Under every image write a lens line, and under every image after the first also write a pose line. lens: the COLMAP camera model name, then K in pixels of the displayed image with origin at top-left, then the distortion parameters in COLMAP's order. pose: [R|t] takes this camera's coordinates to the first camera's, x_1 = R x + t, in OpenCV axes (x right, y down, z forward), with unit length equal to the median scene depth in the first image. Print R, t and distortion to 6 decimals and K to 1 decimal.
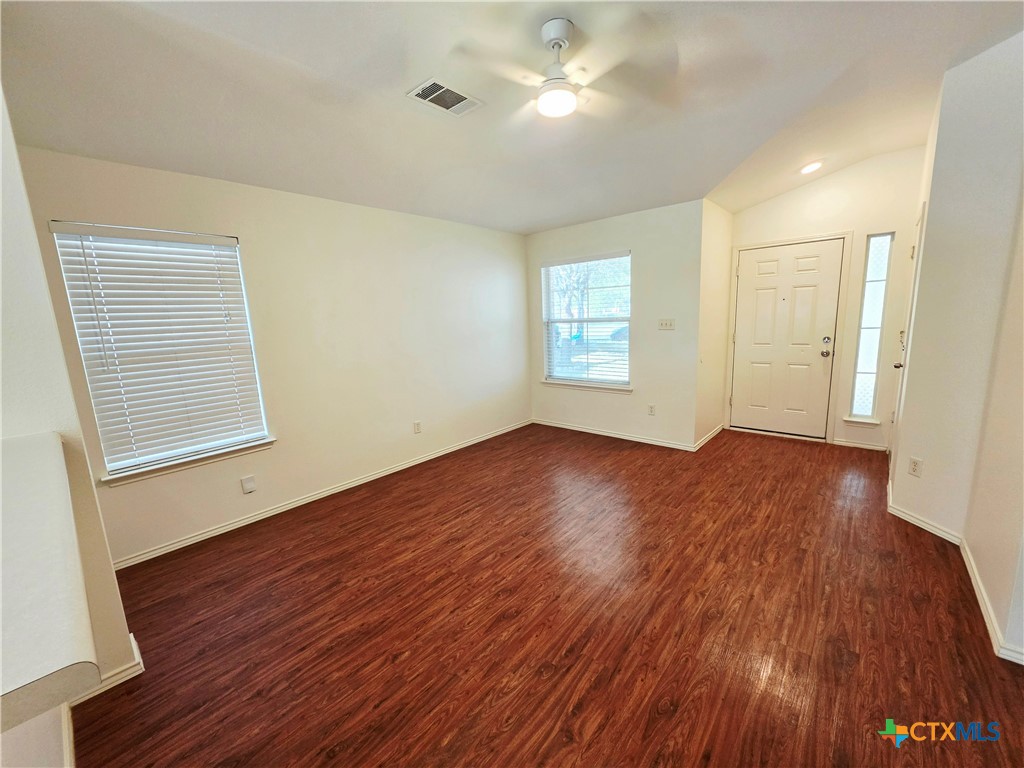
lens RADIAL K [[410.9, 0, 513.9], [0, 410.9, 386.9], [0, 0, 1]] dist [0.003462, -0.000347]
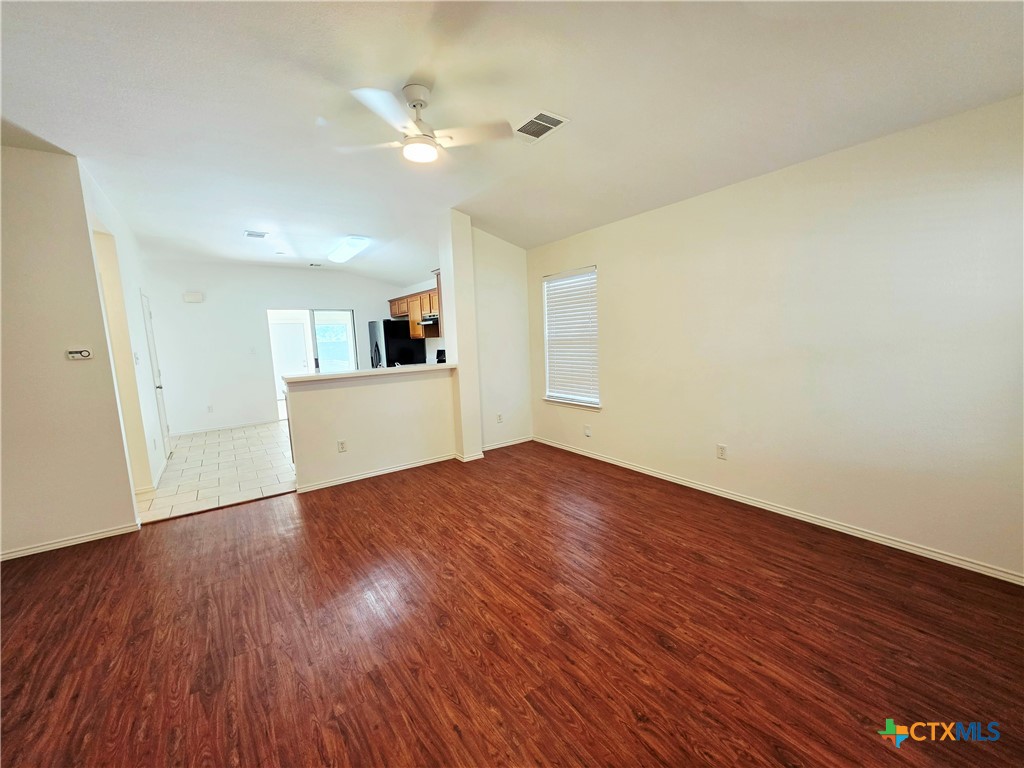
lens RADIAL K [[410.9, 0, 515.2], [0, 410.9, 384.9], [0, 0, 1]] dist [0.003462, -0.000347]
pose [[-0.223898, 0.169180, -0.959817, 0.812437], [-0.119069, 0.972693, 0.199225, -0.189141], [0.967312, 0.158890, -0.197640, 1.000279]]
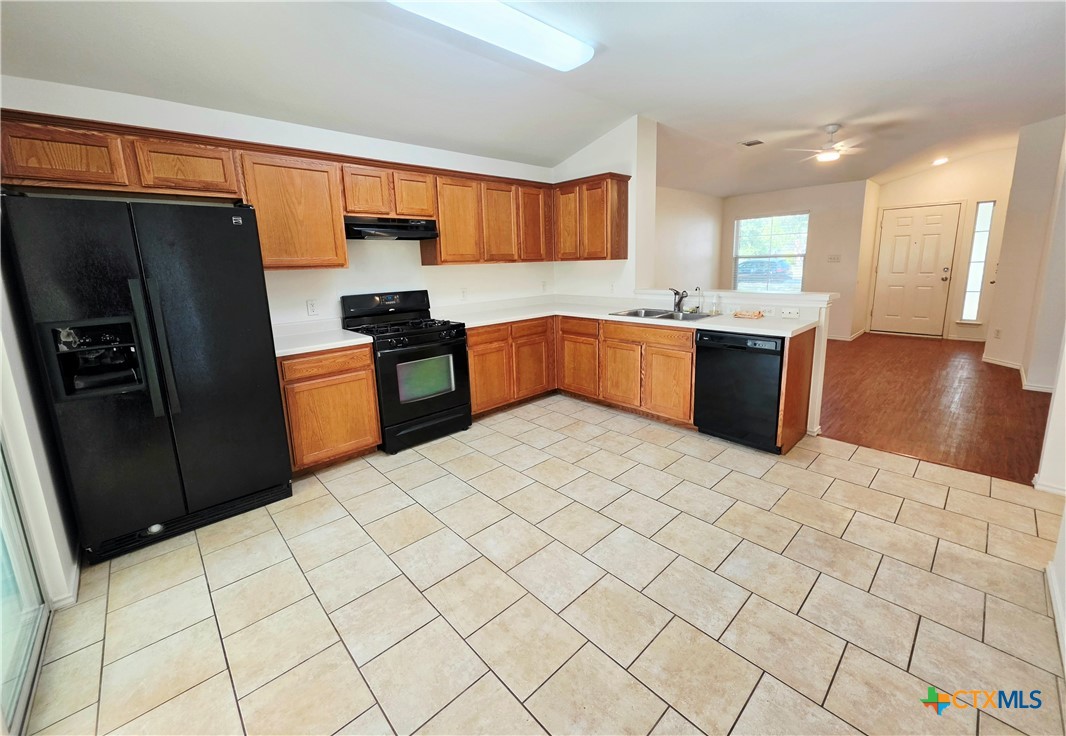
lens RADIAL K [[424.6, 0, 535.4], [0, 424.6, 337.1], [0, 0, 1]] dist [-0.003807, -0.000389]
pose [[0.994693, 0.029261, -0.098644, -0.790942], [-0.028328, 0.999540, 0.010843, 0.215524], [0.098916, -0.007991, 0.995064, -0.951930]]
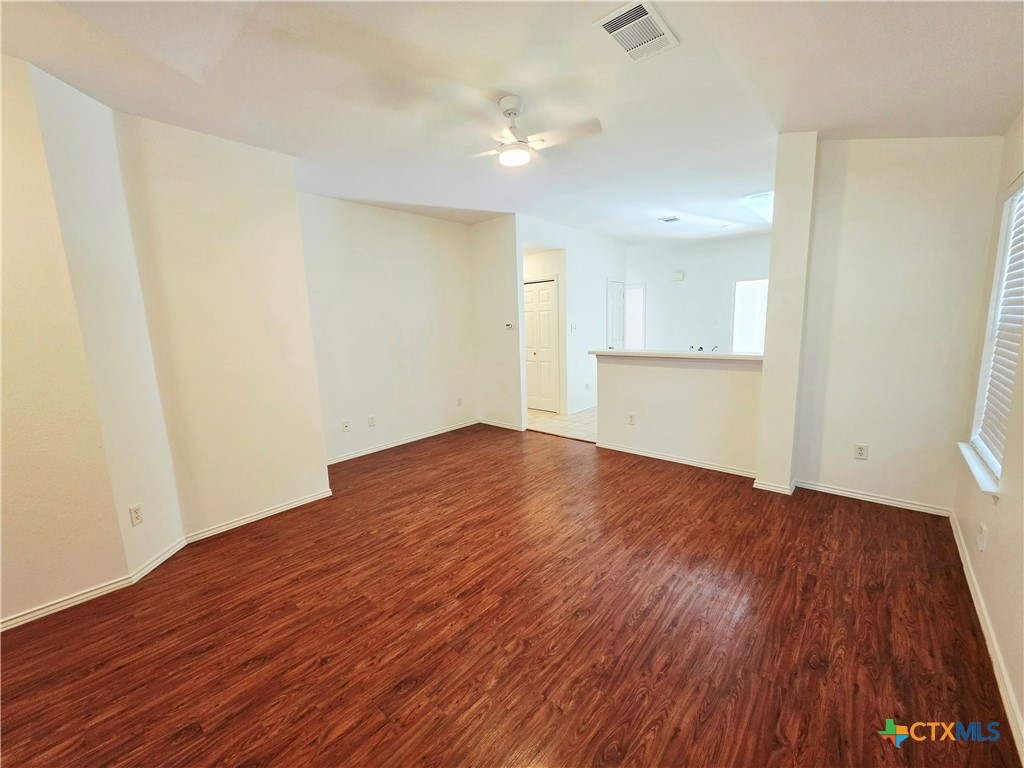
lens RADIAL K [[410.9, 0, 514.4], [0, 410.9, 384.5], [0, 0, 1]] dist [0.003462, -0.000347]
pose [[-0.997191, 0.072369, 0.019321, 0.083008], [0.074743, 0.944508, 0.319873, -0.266982], [0.004900, 0.320419, -0.947263, 1.532503]]
